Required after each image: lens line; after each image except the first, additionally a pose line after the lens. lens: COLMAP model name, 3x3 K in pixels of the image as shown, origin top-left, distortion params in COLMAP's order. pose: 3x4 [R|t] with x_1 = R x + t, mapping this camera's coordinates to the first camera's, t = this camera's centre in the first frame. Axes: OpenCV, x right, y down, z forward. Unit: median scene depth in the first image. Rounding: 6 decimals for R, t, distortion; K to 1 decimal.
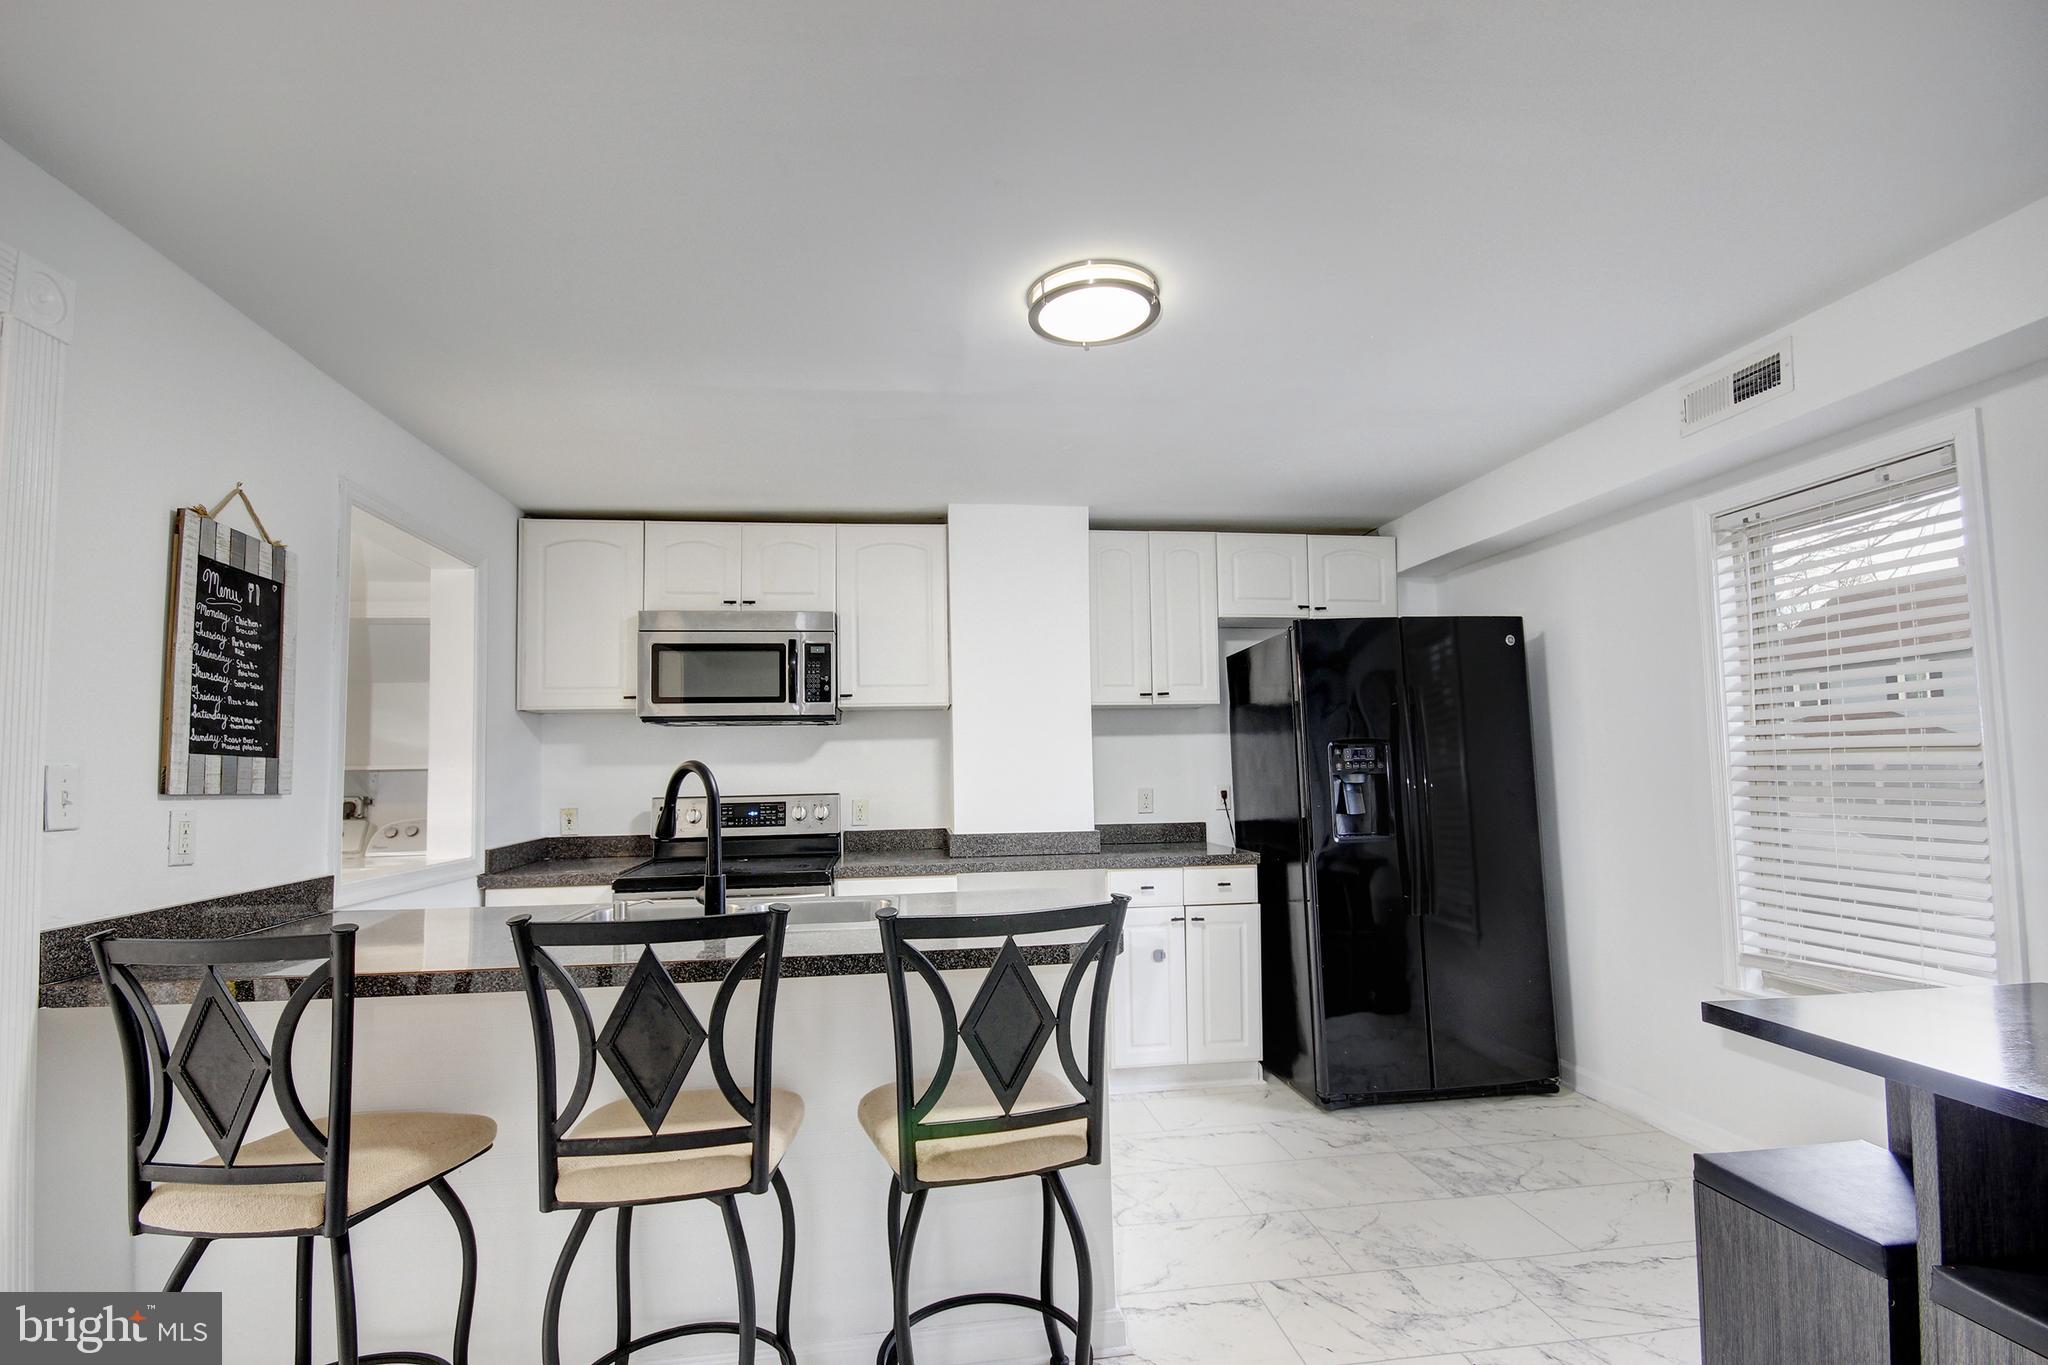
lens RADIAL K [[949.9, 0, 1029.6], [0, 949.9, 713.0], [0, 0, 1]] dist [0.017254, -0.014881]
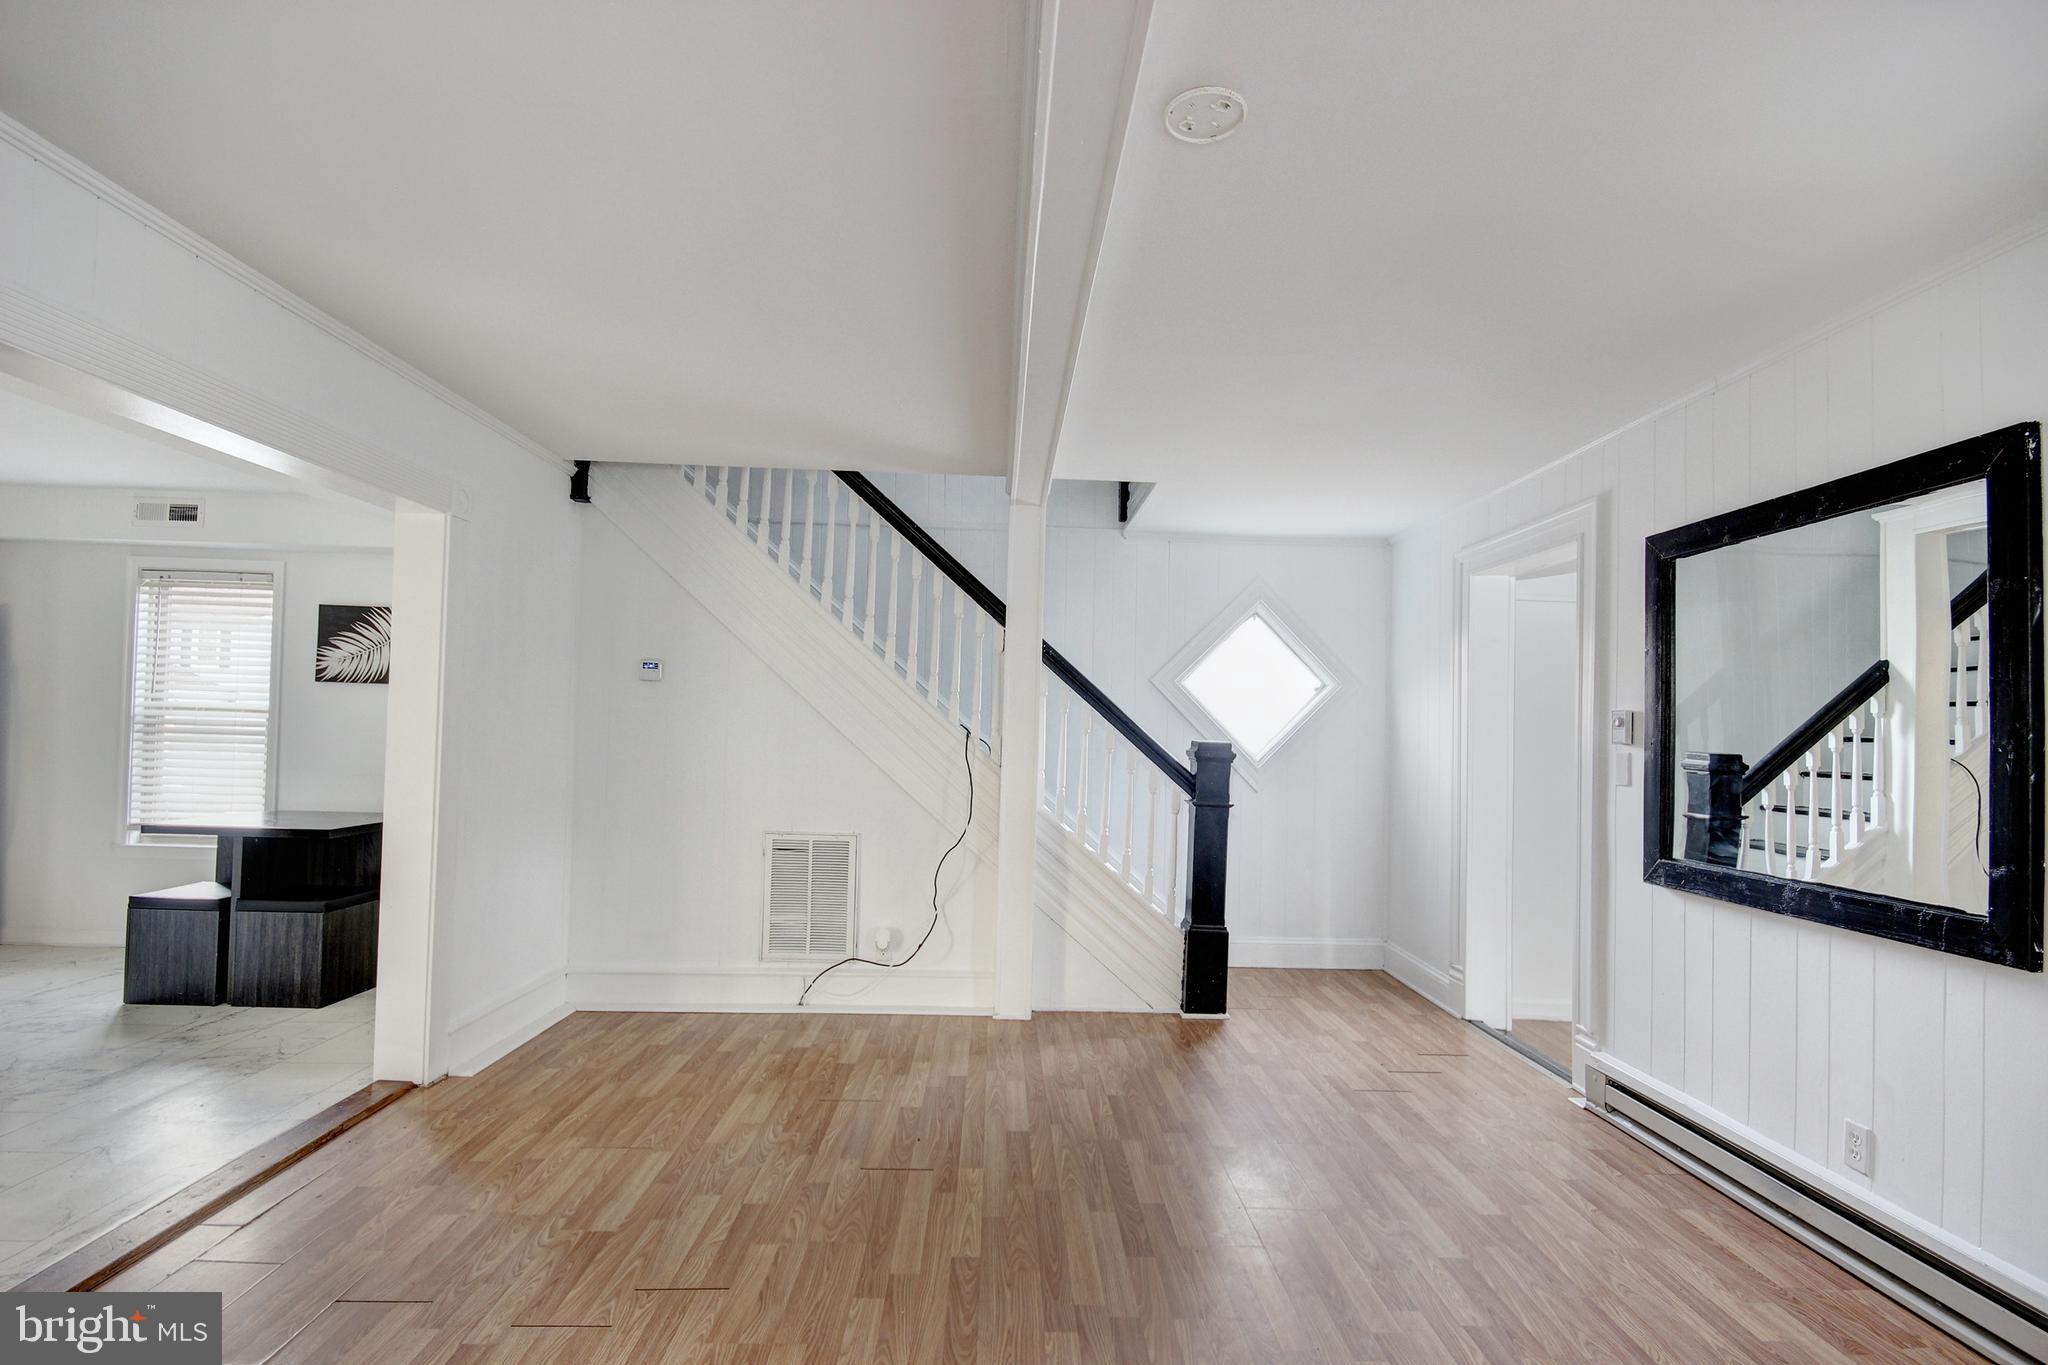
lens RADIAL K [[949.9, 0, 1029.6], [0, 949.9, 713.0], [0, 0, 1]] dist [0.017254, -0.014881]
pose [[0.102723, 0.039621, 0.993921, -1.097760], [-0.088630, 0.995597, -0.030528, -0.054238], [-0.990754, -0.084956, 0.105782, -1.057869]]
